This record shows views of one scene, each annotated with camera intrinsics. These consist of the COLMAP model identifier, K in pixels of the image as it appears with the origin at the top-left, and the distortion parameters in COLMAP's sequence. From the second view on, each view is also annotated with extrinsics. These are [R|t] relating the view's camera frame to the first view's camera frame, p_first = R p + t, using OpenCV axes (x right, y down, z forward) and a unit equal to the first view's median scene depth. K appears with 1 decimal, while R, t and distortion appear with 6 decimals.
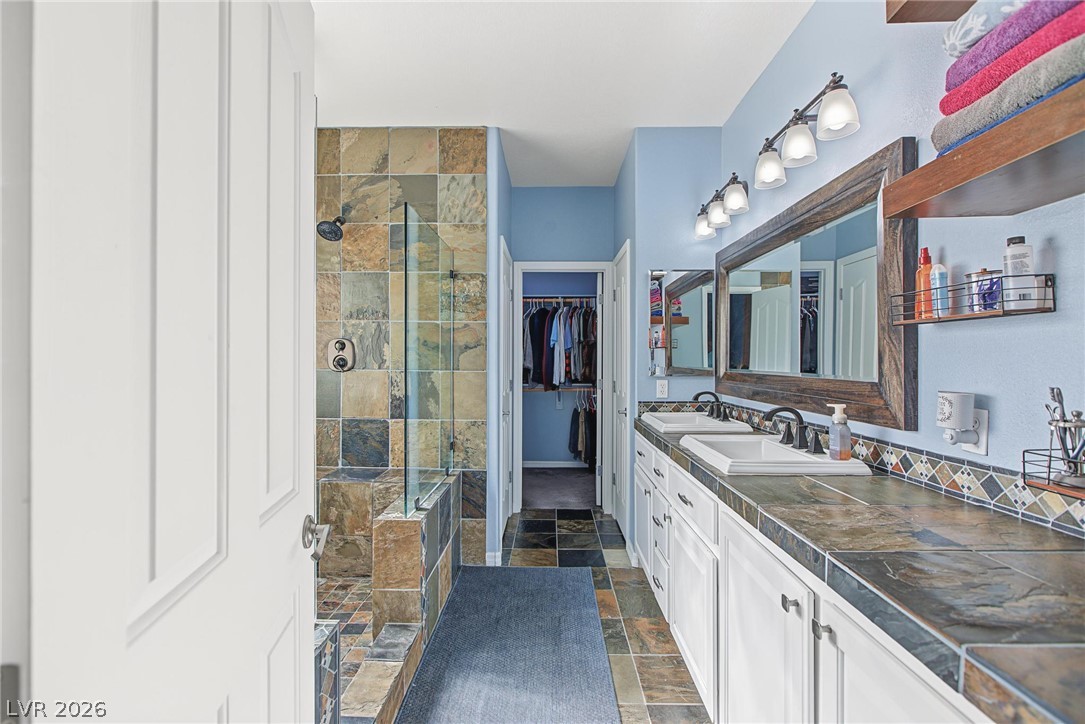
lens RADIAL K [[494.0, 0, 544.5], [0, 494.0, 363.1], [0, 0, 1]] dist [0.000627, 0.000217]
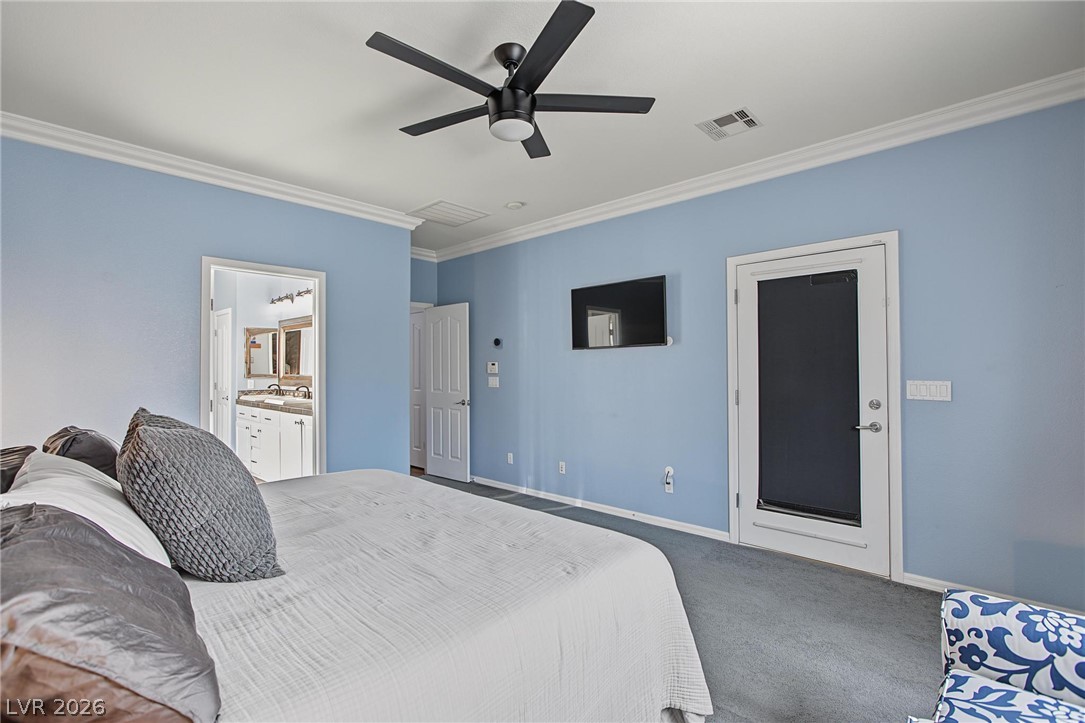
lens RADIAL K [[494.0, 0, 546.4], [0, 494.0, 364.7], [0, 0, 1]] dist [0.000627, 0.000217]
pose [[0.671534, 0.005650, 0.740952, -0.477745], [0.002690, 0.999946, -0.010063, -0.005560], [-0.740969, 0.008751, 0.671482, -1.347427]]
